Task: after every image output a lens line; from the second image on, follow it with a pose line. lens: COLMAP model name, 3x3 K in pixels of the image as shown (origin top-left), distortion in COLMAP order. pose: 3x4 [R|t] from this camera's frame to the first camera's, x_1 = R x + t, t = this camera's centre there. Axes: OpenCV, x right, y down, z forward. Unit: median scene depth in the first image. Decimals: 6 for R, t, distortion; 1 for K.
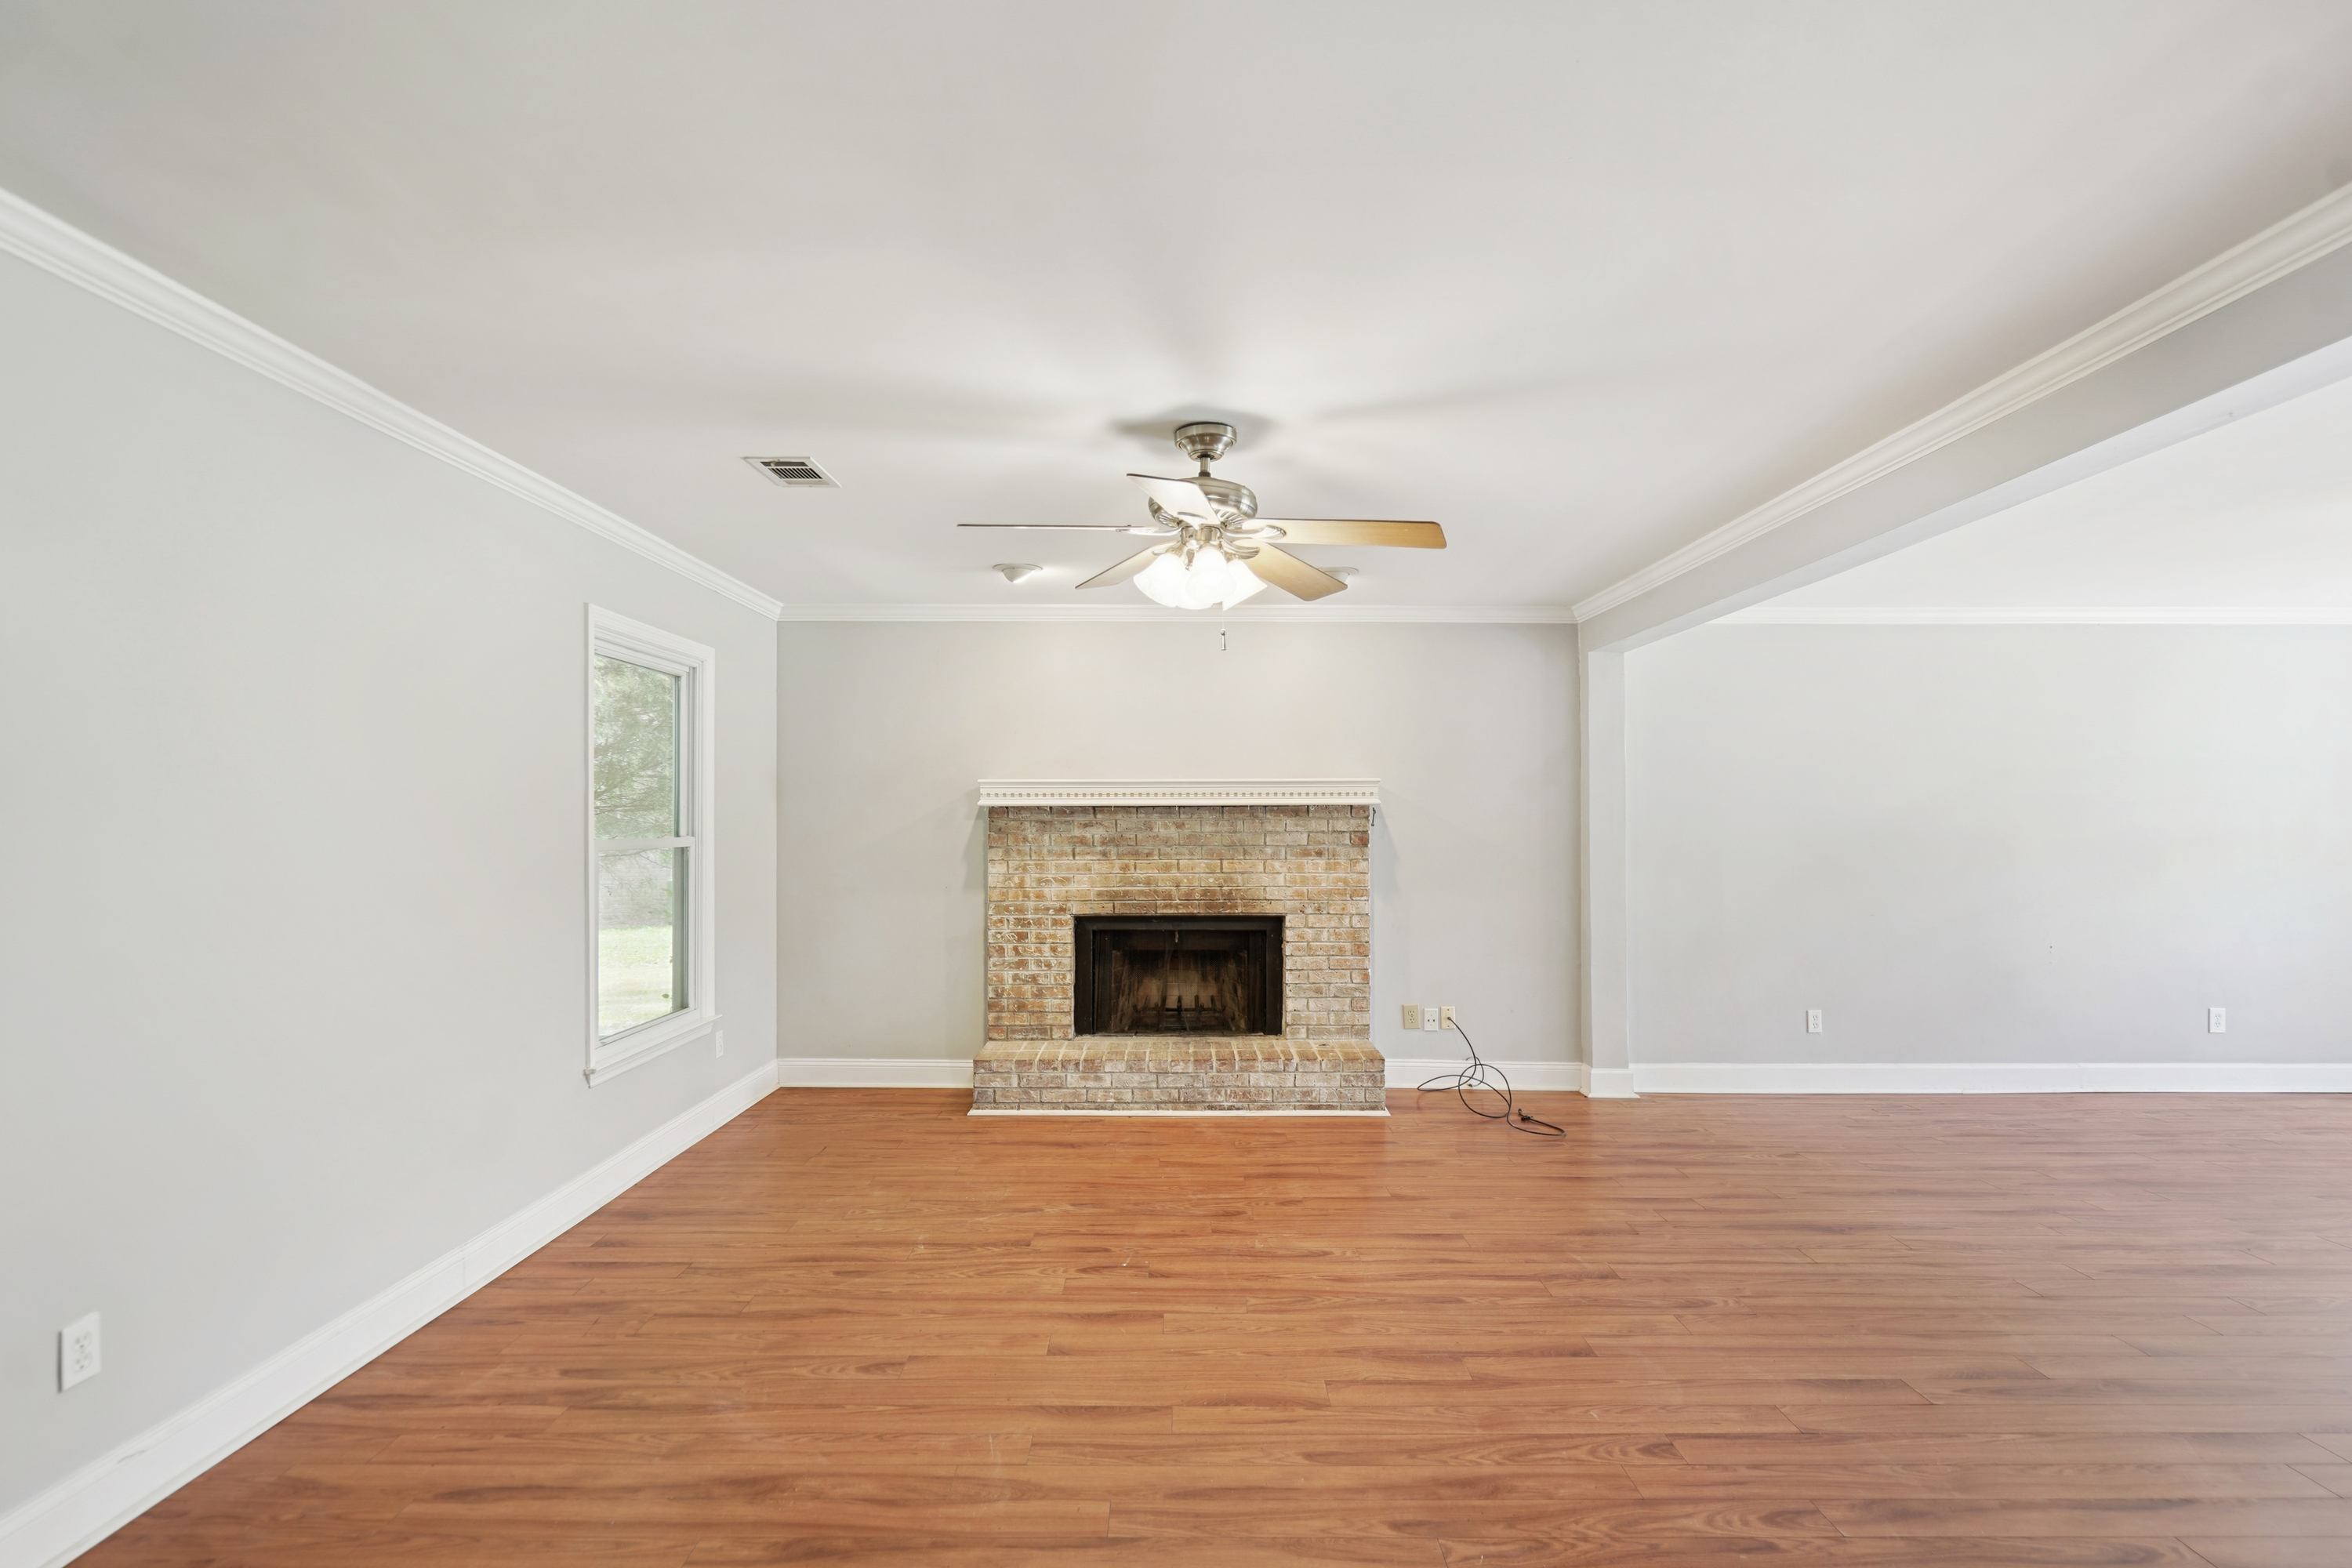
lens RADIAL K [[1092.7, 0, 1161.2], [0, 1092.7, 818.6], [0, 0, 1]] dist [-0.003318, 0.000239]
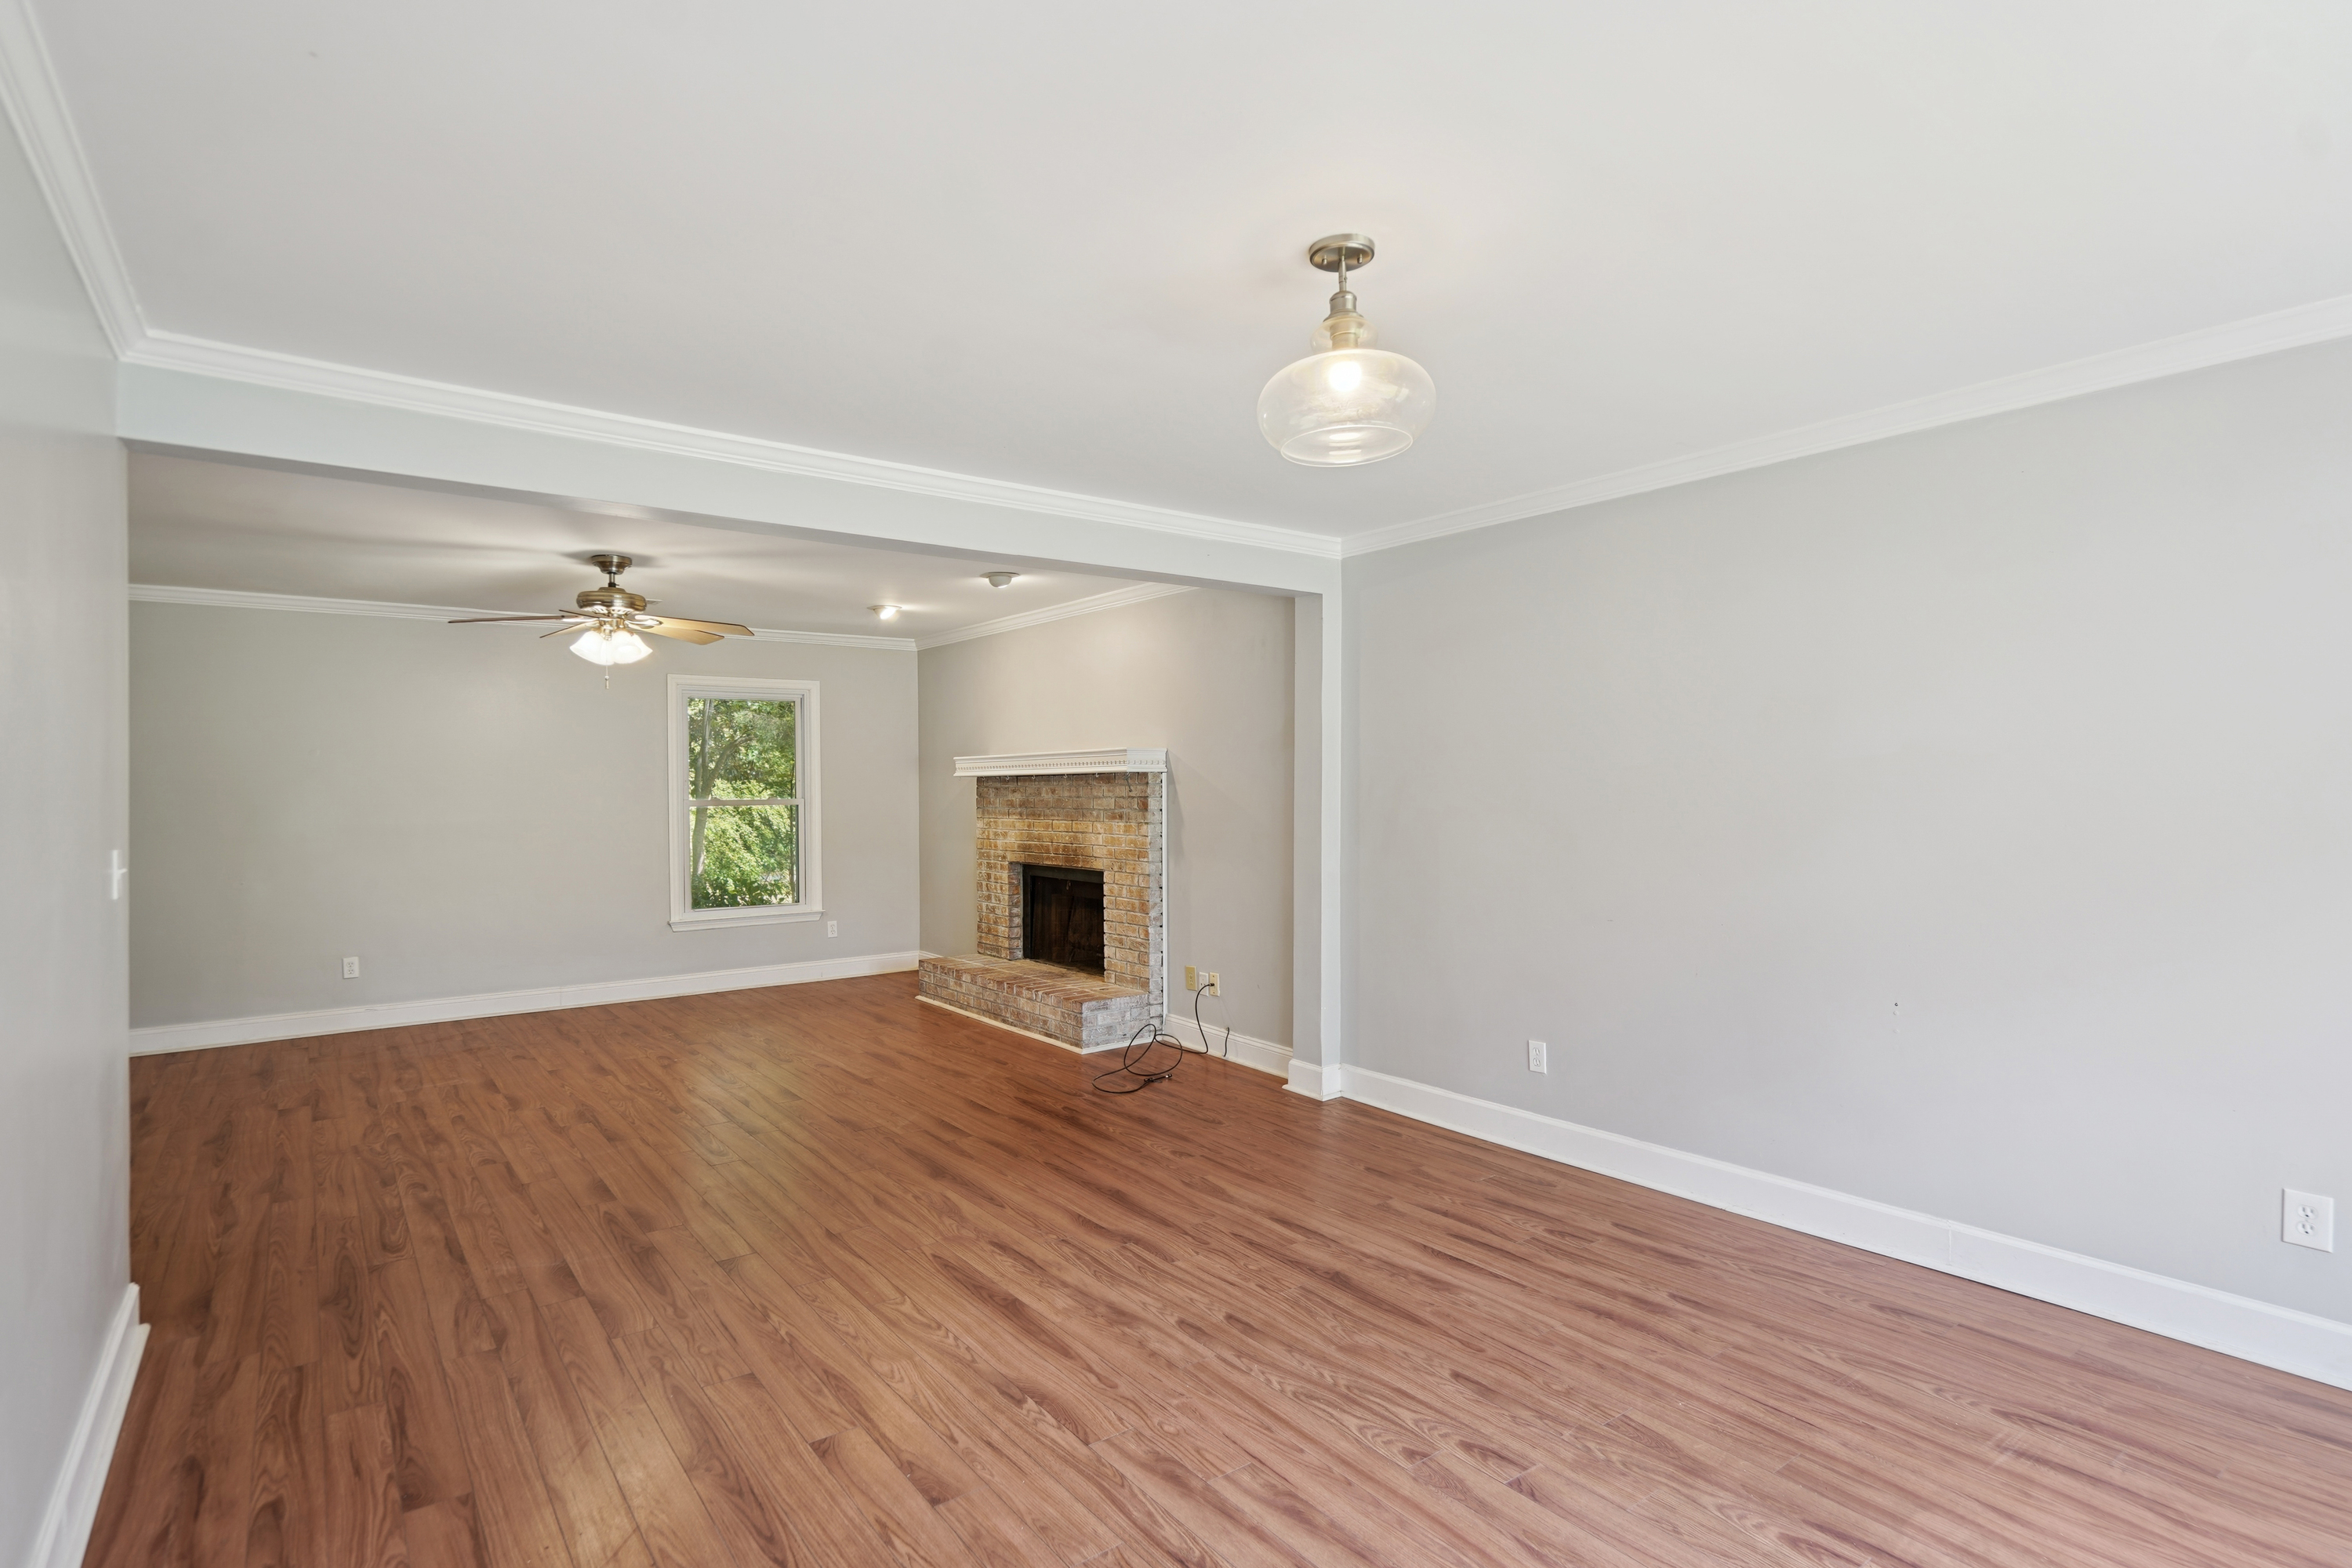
lens RADIAL K [[1126.5, 0, 1113.1], [0, 1126.5, 808.8], [0, 0, 1]] dist [-0.006415, 0.002962]
pose [[0.594573, 0.012306, -0.803947, 1.135844], [0.009040, 0.999717, 0.021988, -0.001086], [0.803991, -0.020341, 0.594294, 0.350224]]
